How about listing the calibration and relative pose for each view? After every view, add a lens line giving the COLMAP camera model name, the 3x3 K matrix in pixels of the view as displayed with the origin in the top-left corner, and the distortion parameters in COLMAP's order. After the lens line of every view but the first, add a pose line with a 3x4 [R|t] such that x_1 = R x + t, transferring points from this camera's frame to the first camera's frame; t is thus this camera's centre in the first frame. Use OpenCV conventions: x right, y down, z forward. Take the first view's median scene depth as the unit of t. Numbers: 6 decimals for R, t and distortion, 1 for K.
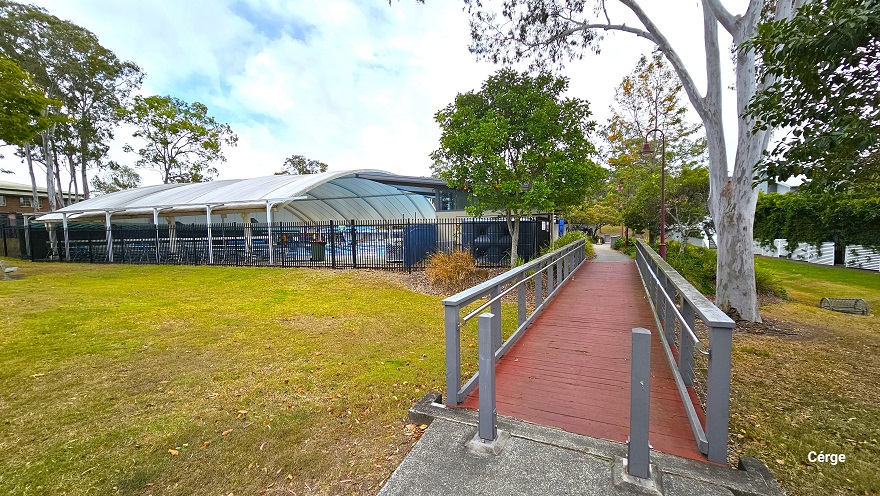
lens RADIAL K [[360.1, 0, 440.7], [0, 360.1, 259.7], [0, 0, 1]] dist [0.001989, 0.000160]
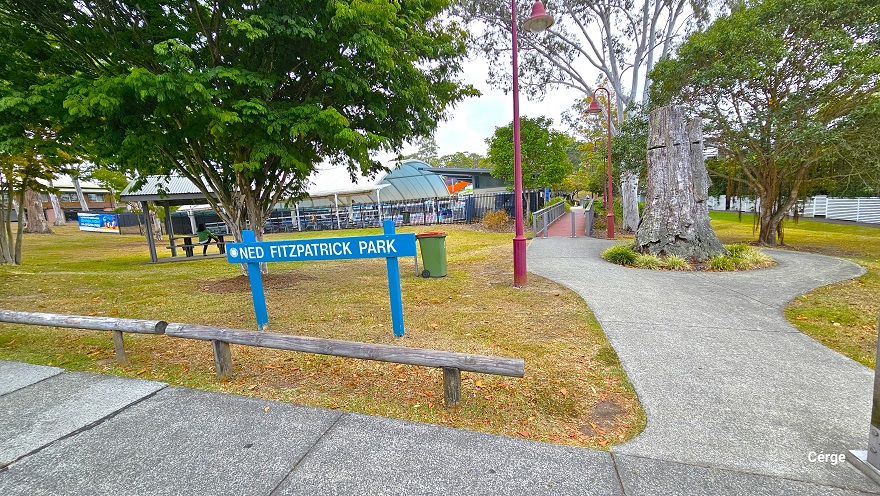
lens RADIAL K [[360.1, 0, 440.7], [0, 360.1, 259.7], [0, 0, 1]] dist [0.001989, 0.000160]
pose [[0.997239, -0.061464, 0.041668, -0.226772], [0.058268, 0.995554, 0.074010, 0.049073], [-0.046032, -0.071378, 0.996387, -0.580731]]
